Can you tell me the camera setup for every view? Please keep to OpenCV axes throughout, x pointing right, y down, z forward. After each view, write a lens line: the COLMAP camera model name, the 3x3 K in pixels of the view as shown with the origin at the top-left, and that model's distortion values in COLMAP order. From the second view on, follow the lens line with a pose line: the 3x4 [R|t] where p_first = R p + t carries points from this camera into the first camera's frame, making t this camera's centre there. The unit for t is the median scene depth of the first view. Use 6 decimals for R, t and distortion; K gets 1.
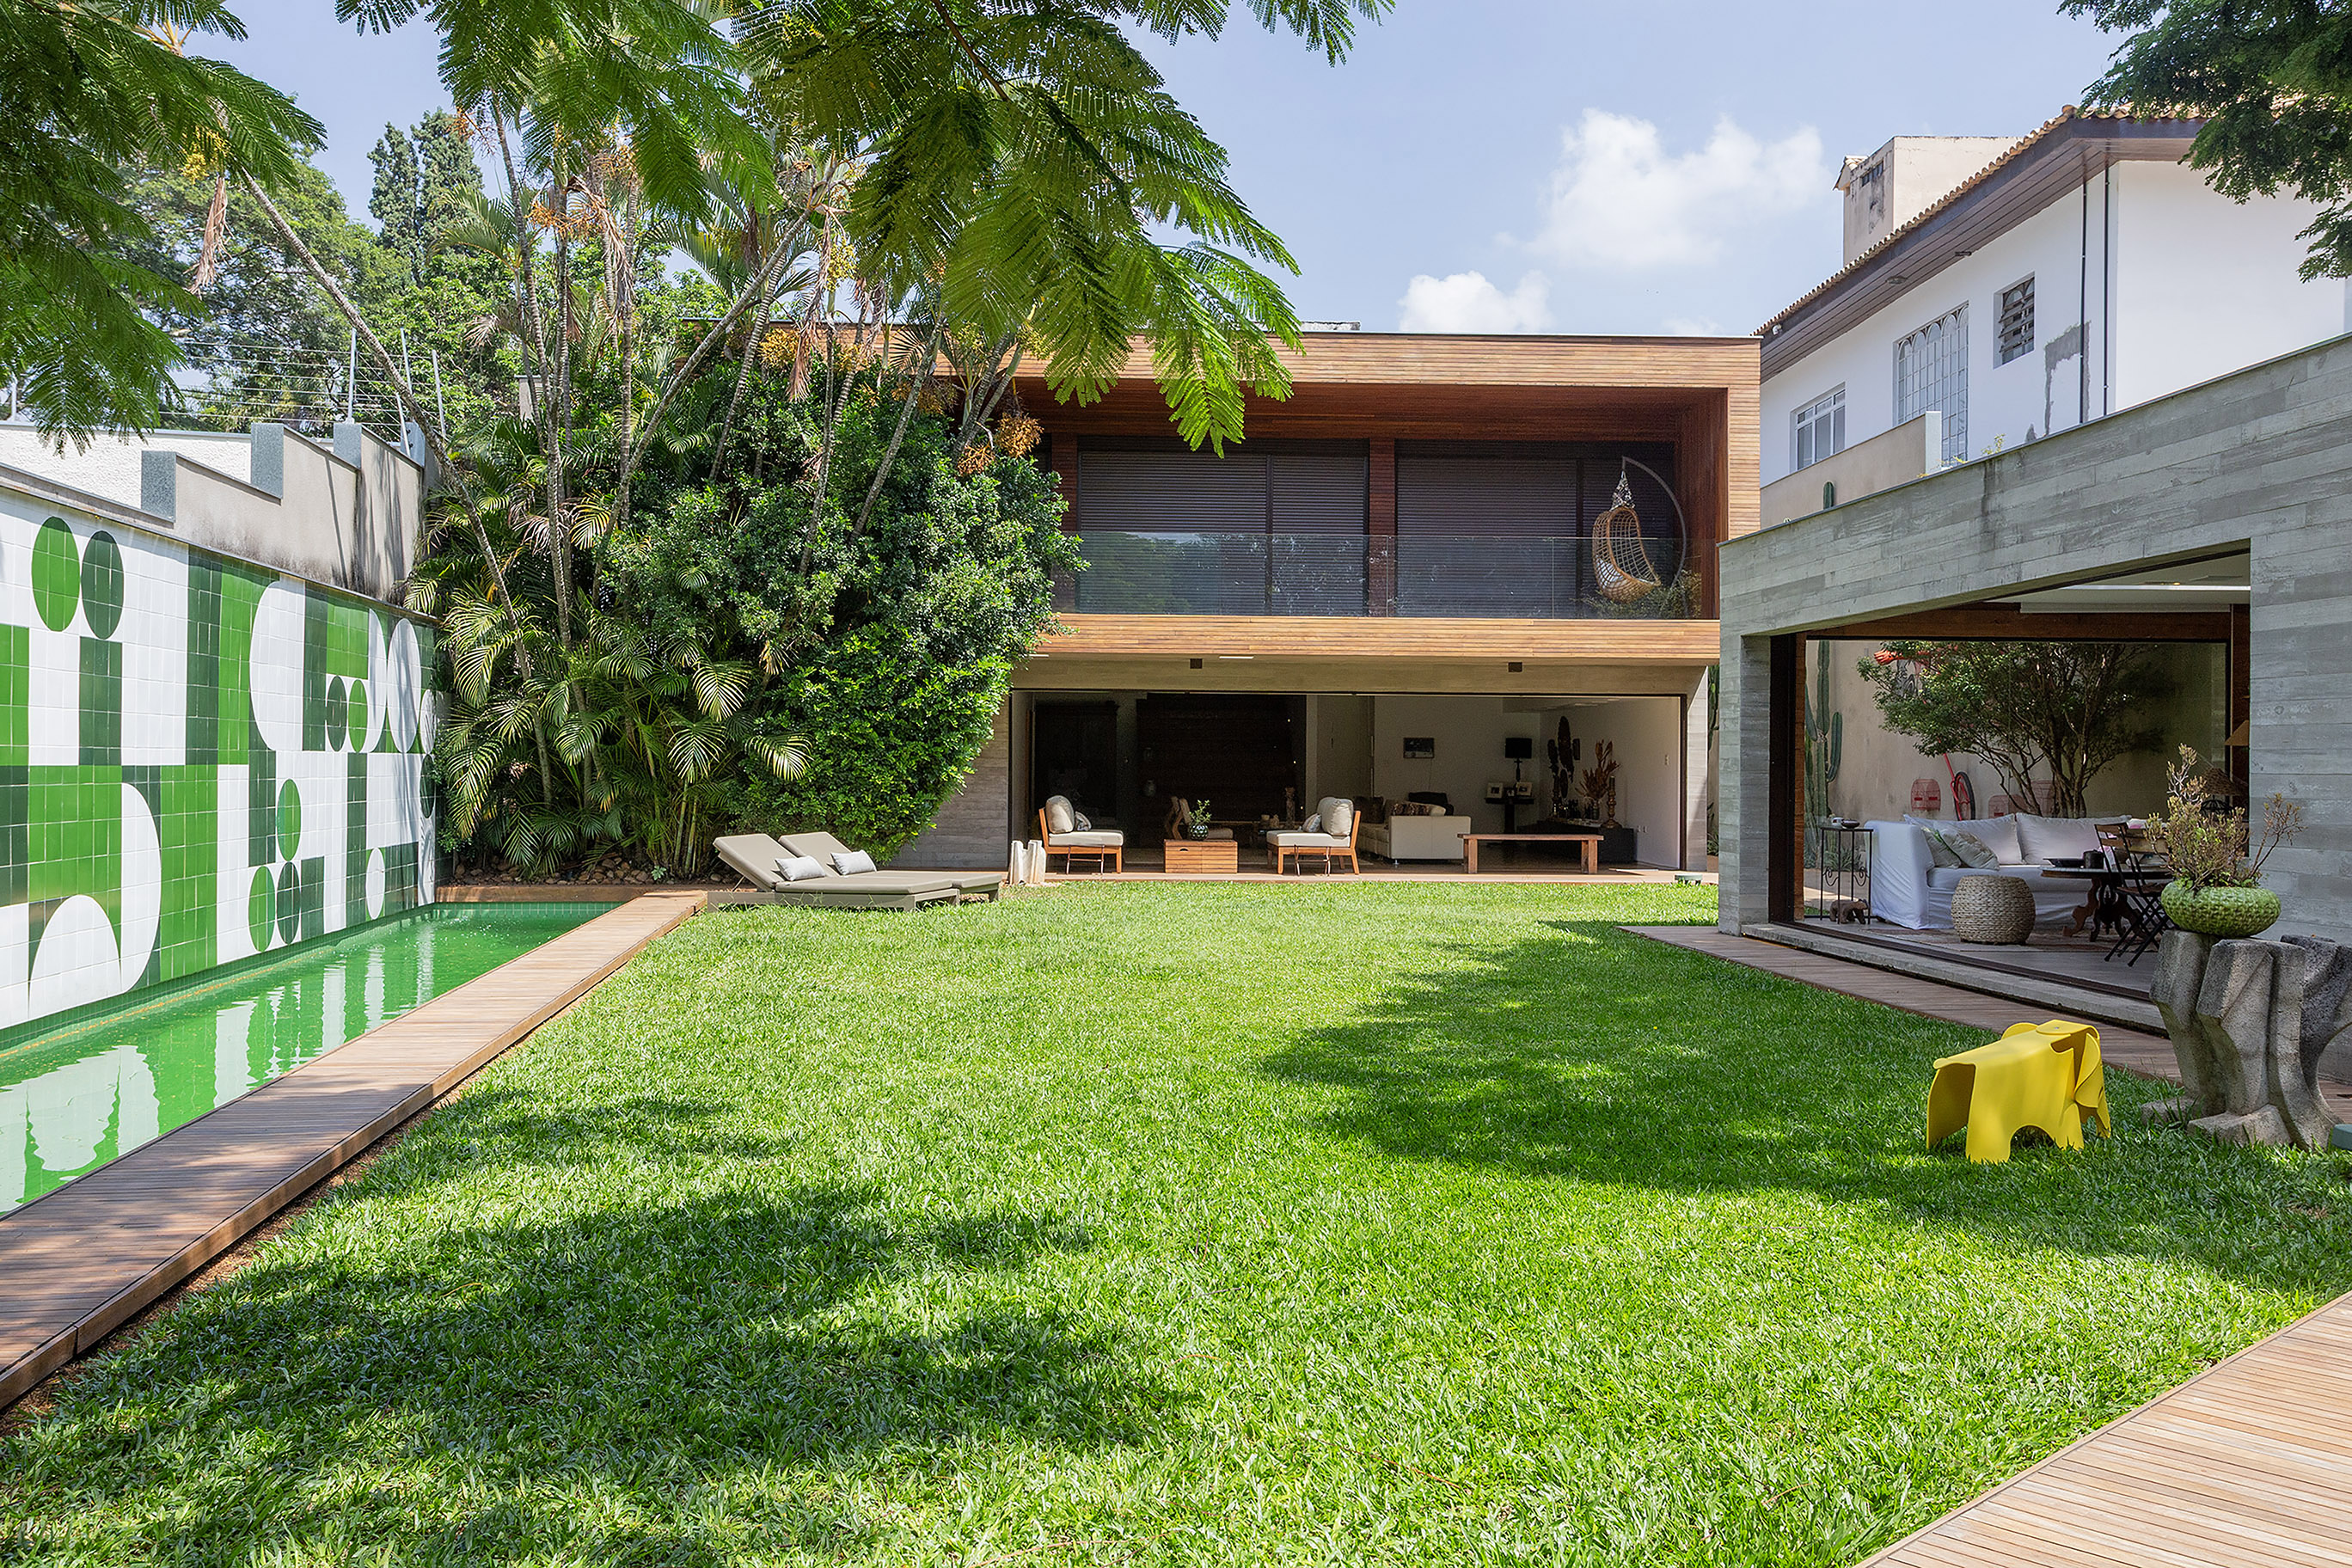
lens RADIAL K [[2102.2, 0, 1176.0], [0, 2102.2, 784.0], [0, 0, 1]] dist [0.030978, 0.022151]
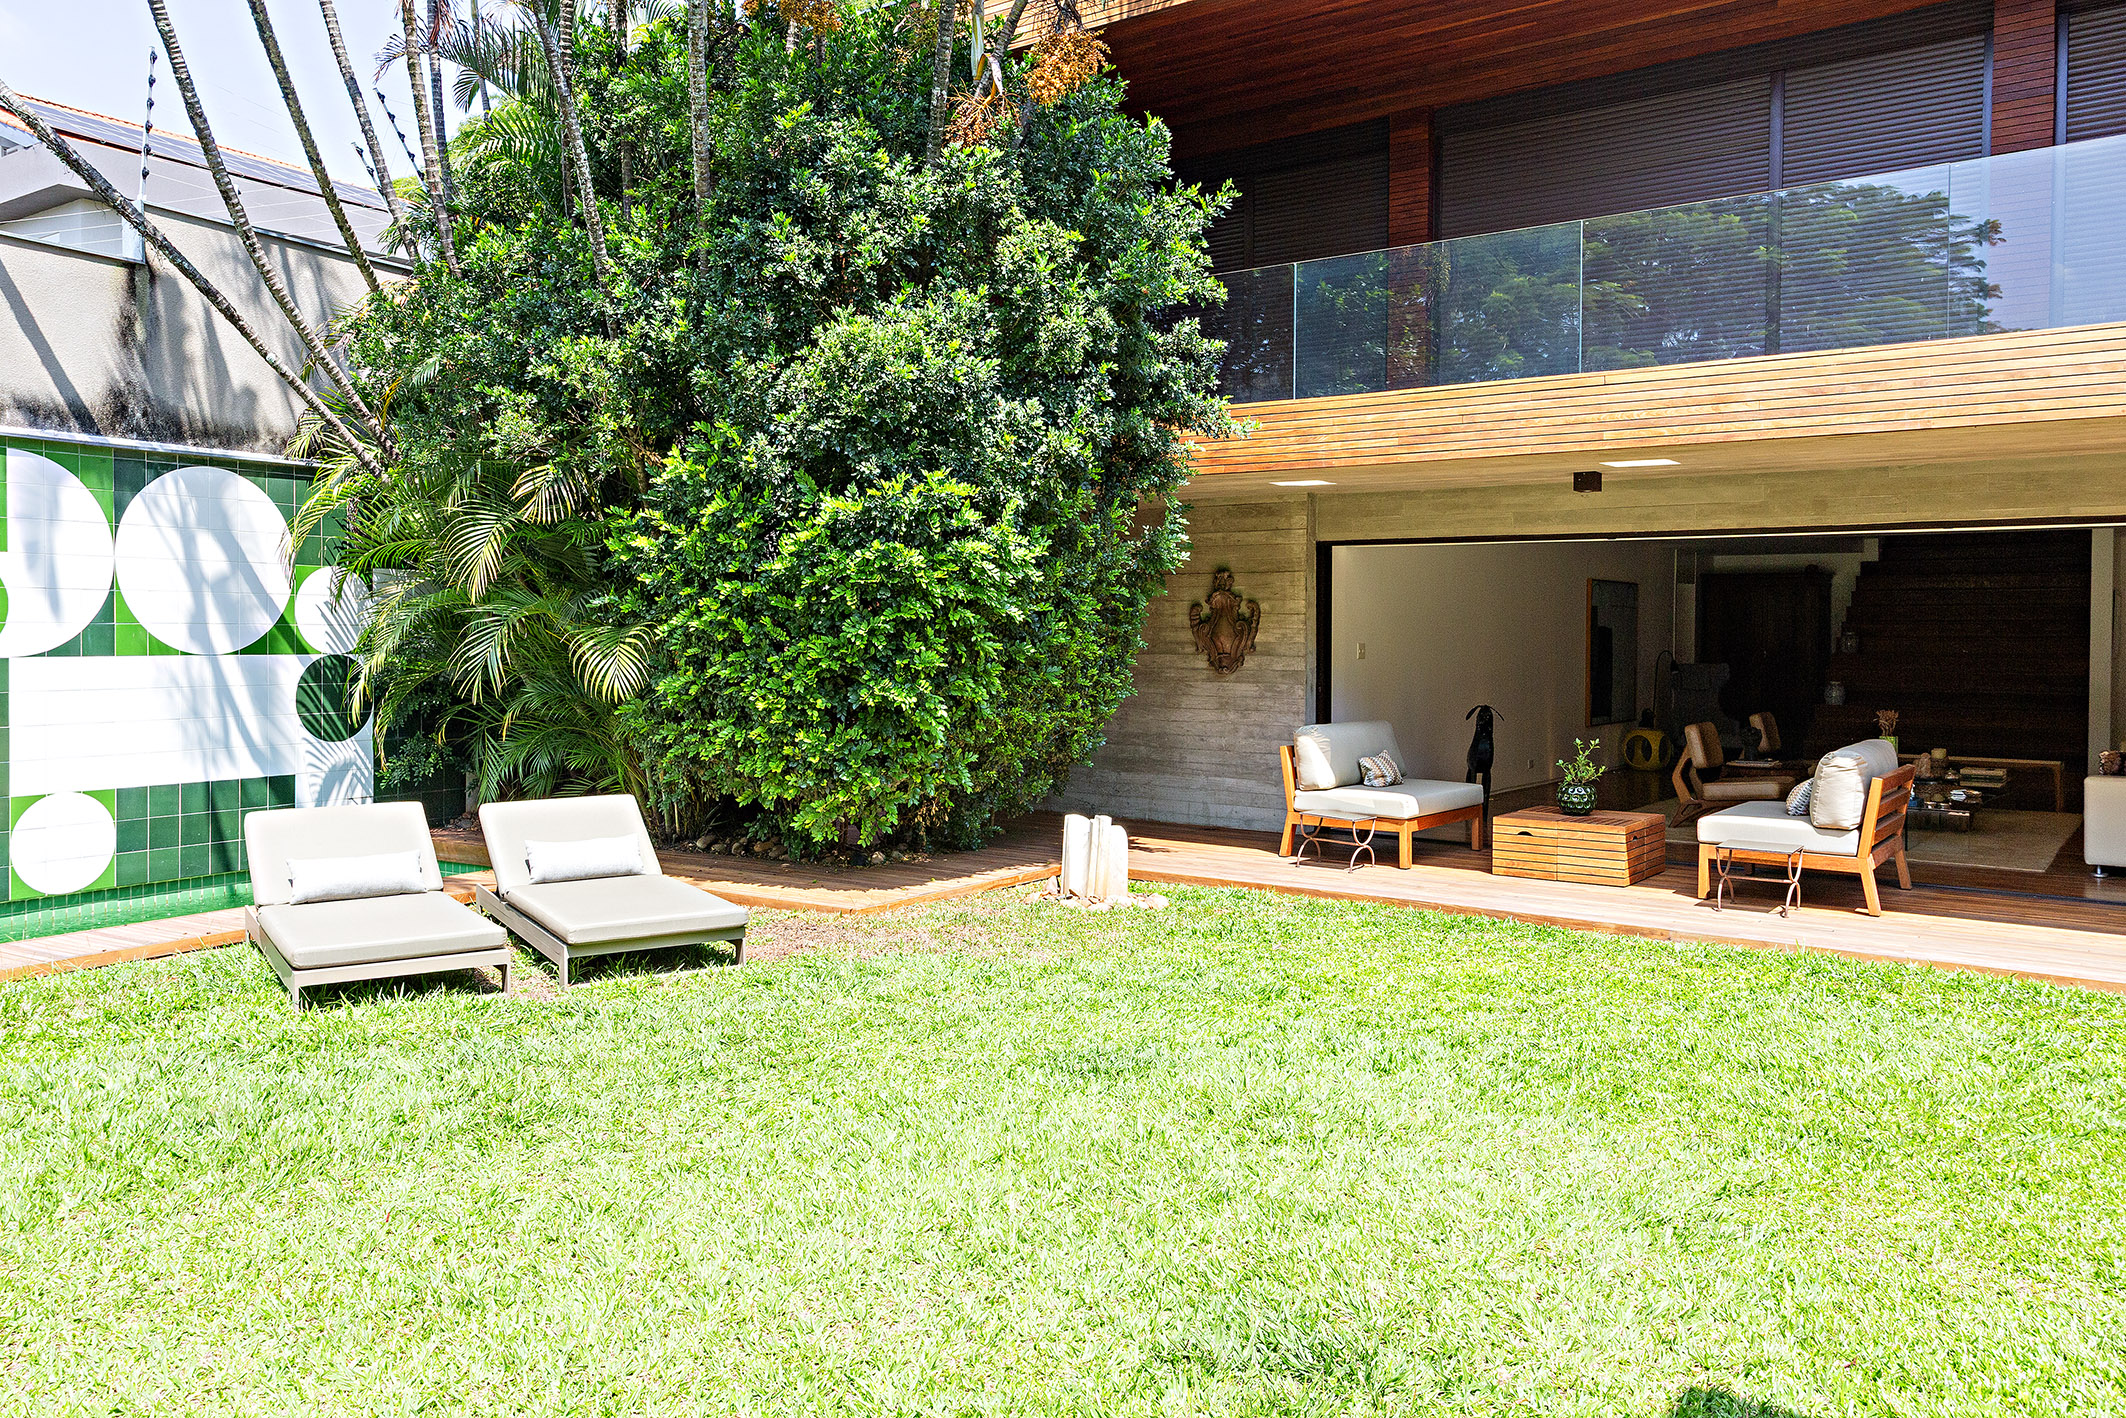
lens RADIAL K [[1544.3, 0, 1214.4], [0, 1544.3, 667.0], [0, 0, 1]] dist [0.012634, 0.005374]
pose [[0.784667, 0.011132, -0.619817, 0.214160], [-0.004533, 0.999915, 0.012220, -0.017484], [0.619901, -0.006779, 0.784651, 0.757601]]
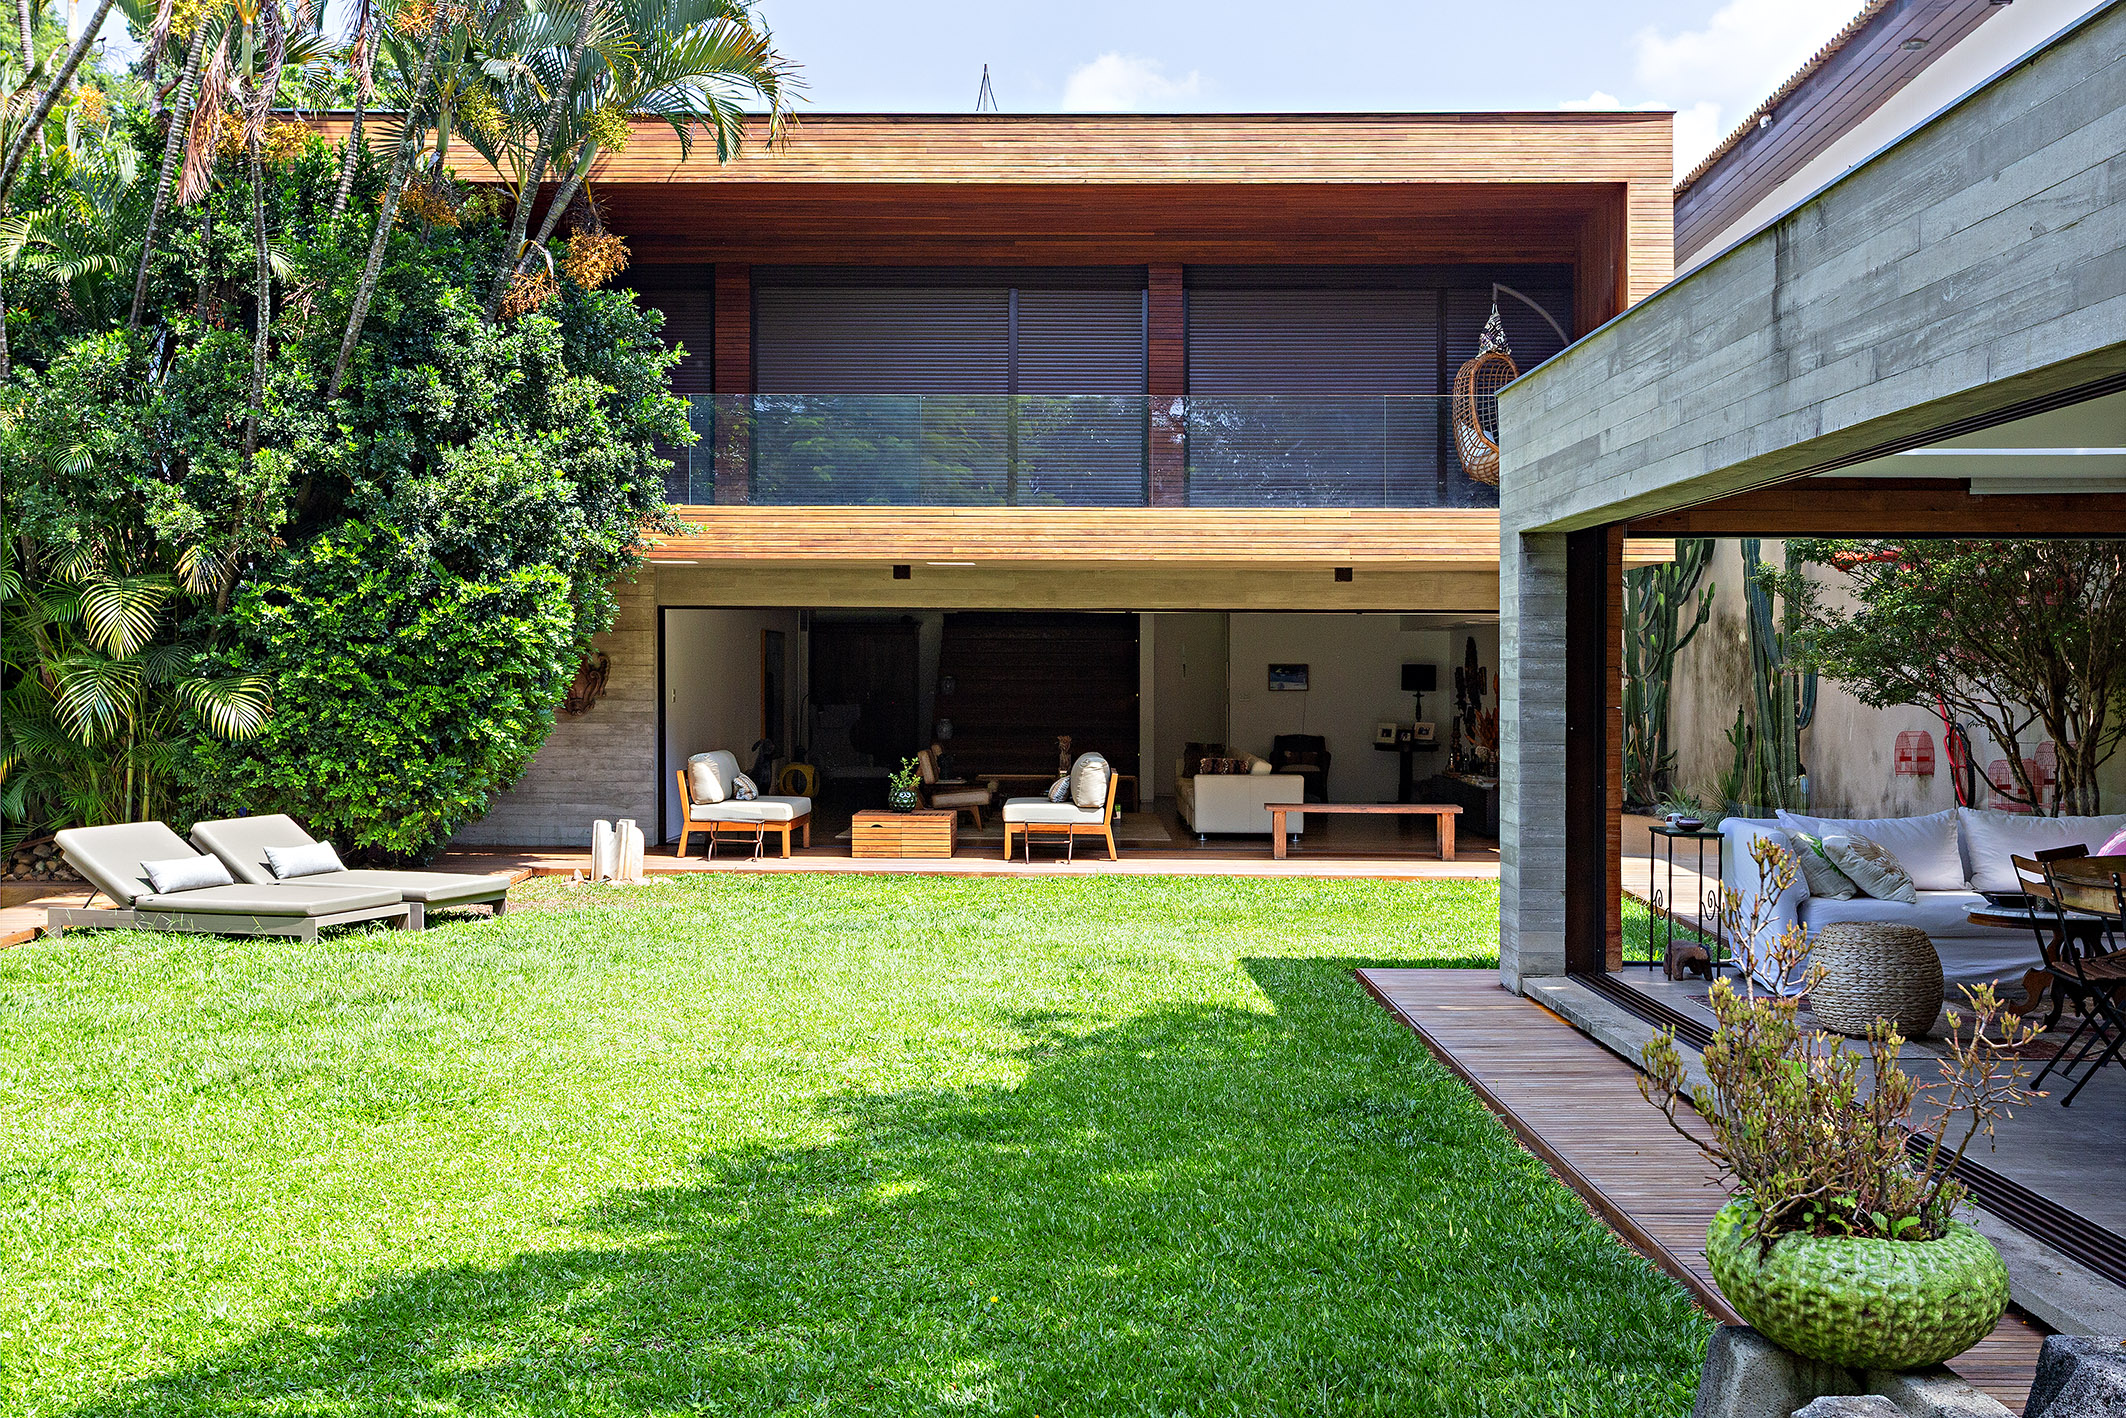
lens RADIAL K [[2286.2, 0, 1063.0], [0, 2286.2, 709.0], [0, 0, 1]] dist [0.028639, 0.006370]
pose [[0.996176, 0.000309, -0.087365, 0.162455], [0.000384, 0.999969, 0.007913, -0.018629], [0.087364, -0.007916, 0.996145, 0.244901]]
